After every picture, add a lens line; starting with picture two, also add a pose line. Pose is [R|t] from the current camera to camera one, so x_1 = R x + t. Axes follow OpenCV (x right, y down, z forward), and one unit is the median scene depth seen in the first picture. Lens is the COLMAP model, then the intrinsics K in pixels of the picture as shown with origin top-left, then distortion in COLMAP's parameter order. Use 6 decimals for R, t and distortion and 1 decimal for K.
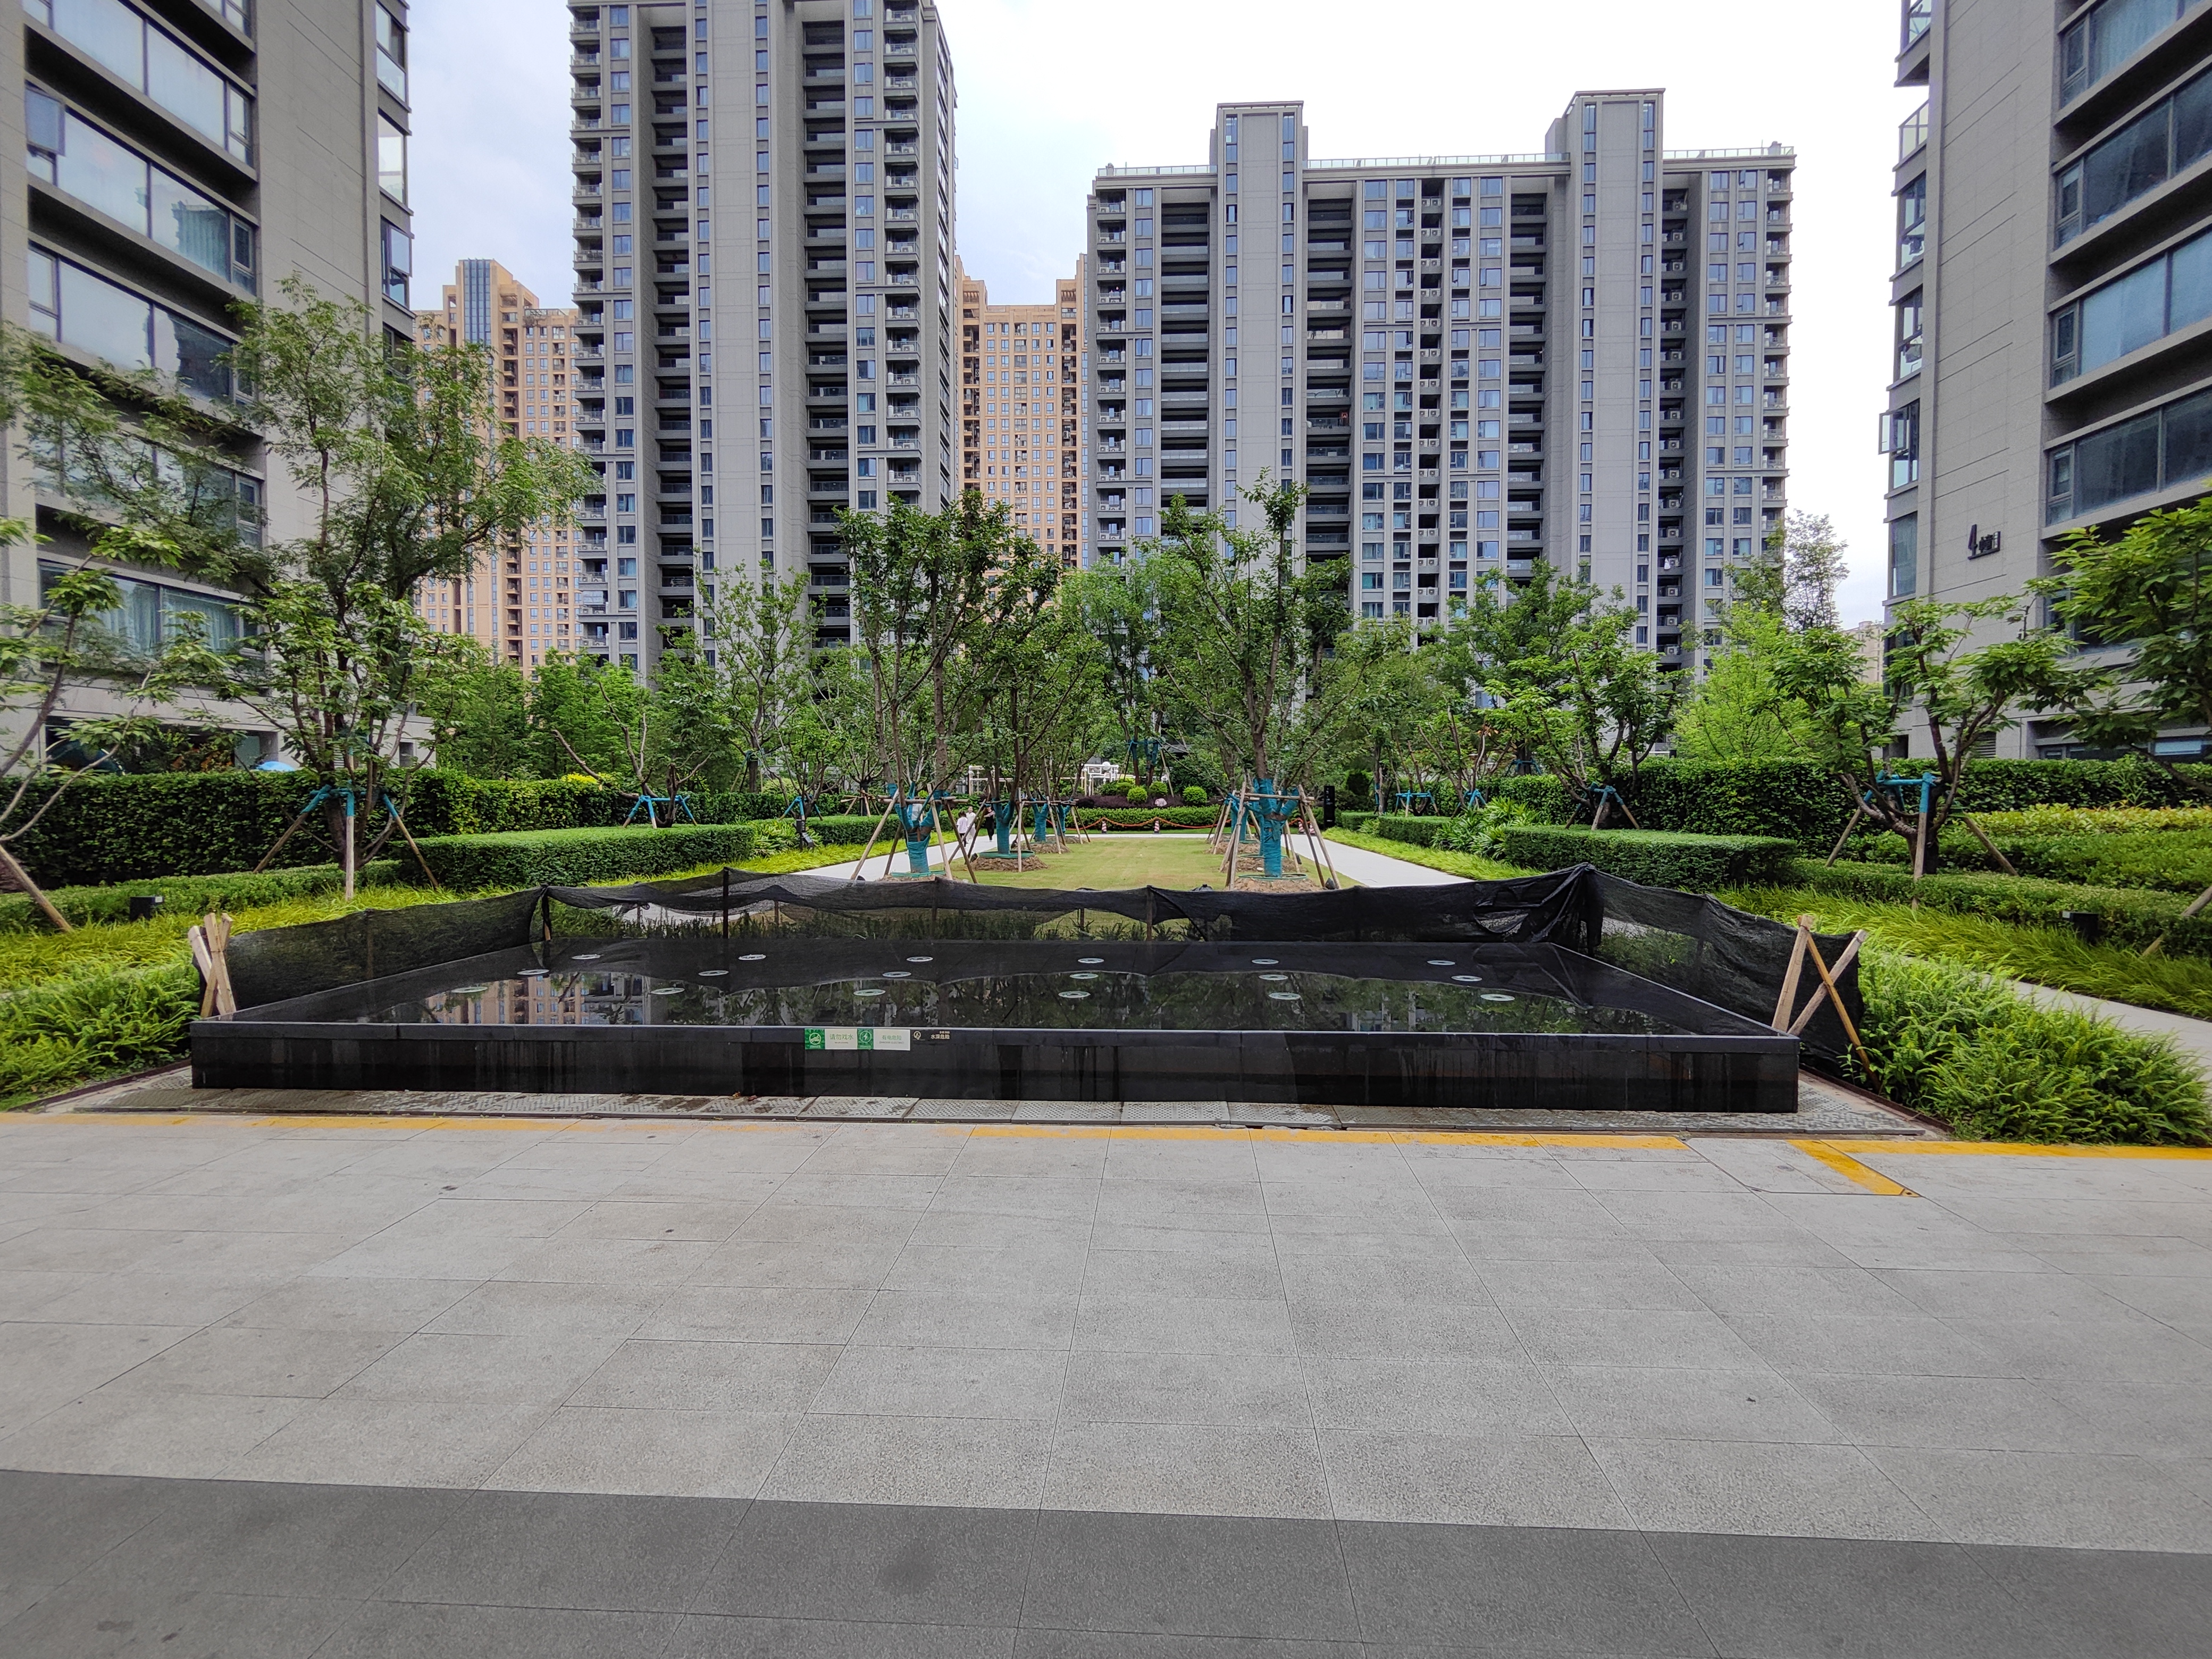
lens RADIAL K [[1034.1, 0, 1104.1], [0, 1034.1, 829.6], [0, 0, 1]] dist [0.005386, 0.002773]
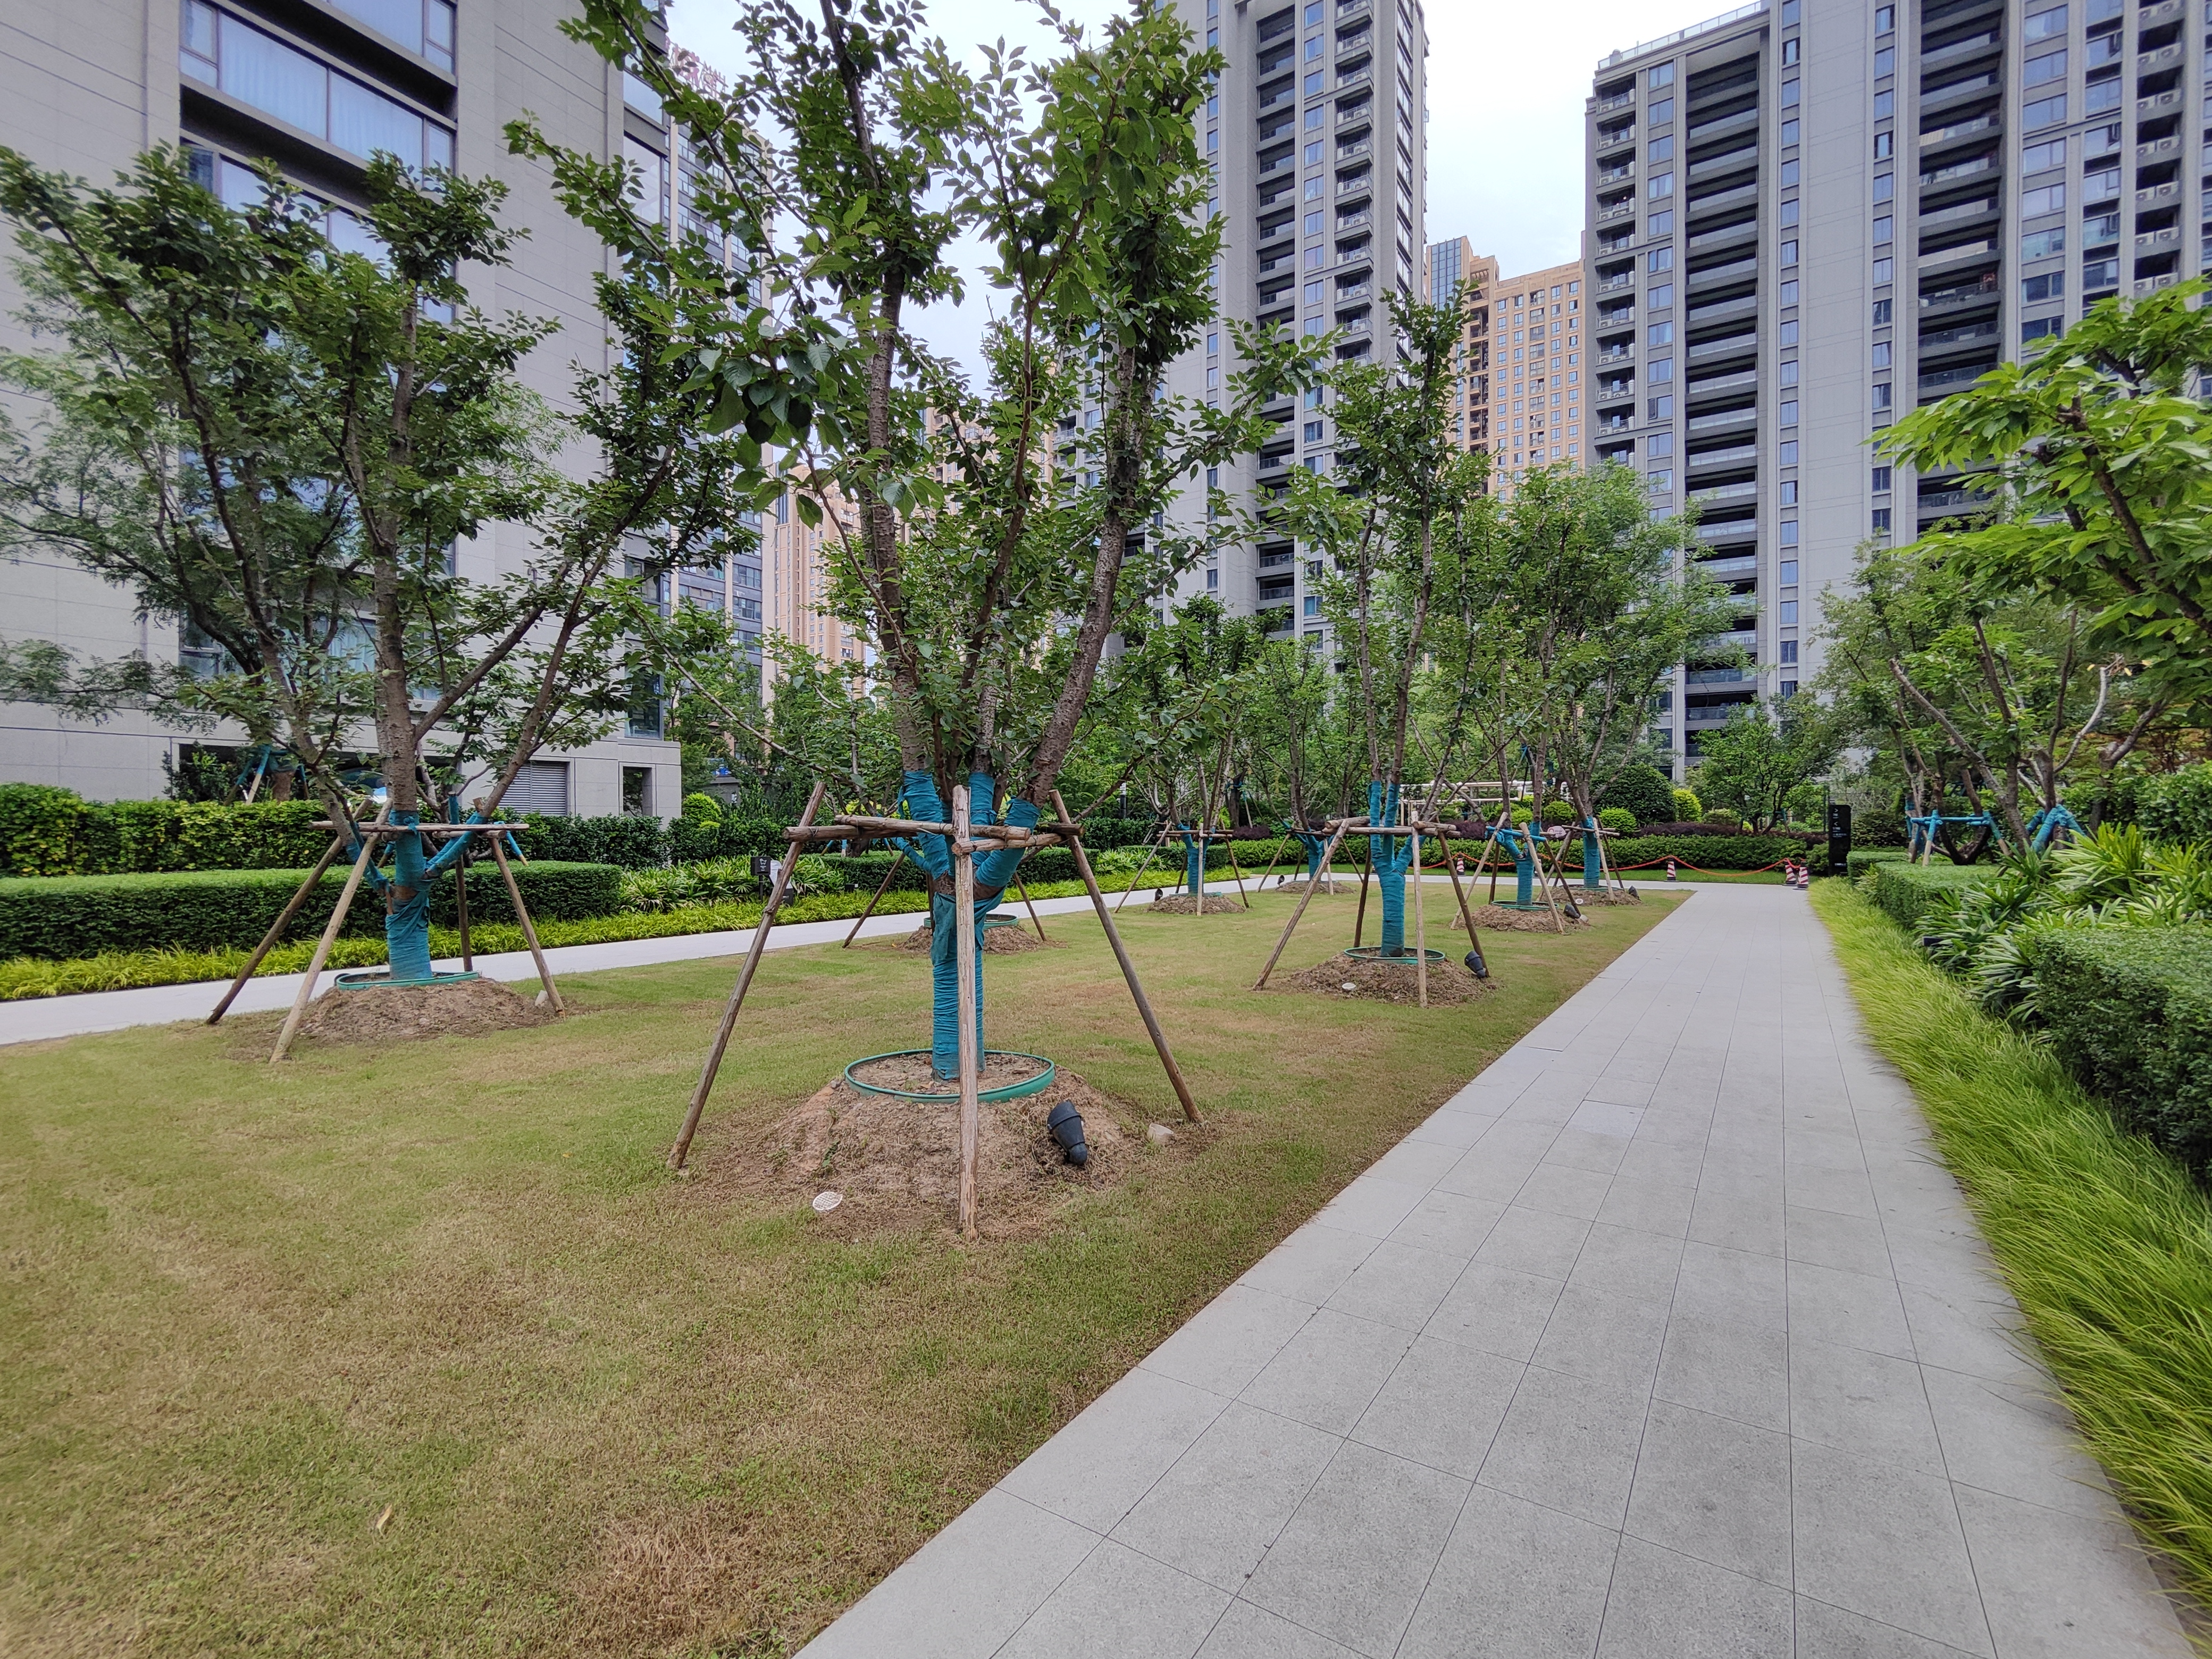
lens RADIAL K [[1034.1, 0, 1109.8], [0, 1034.1, 818.7], [0, 0, 1]] dist [0.005386, 0.002773]
pose [[0.874538, -0.002399, -0.484951, 0.054462], [-0.015120, 0.999367, -0.032211, -0.004751], [0.484721, 0.035502, 0.873948, 0.113713]]
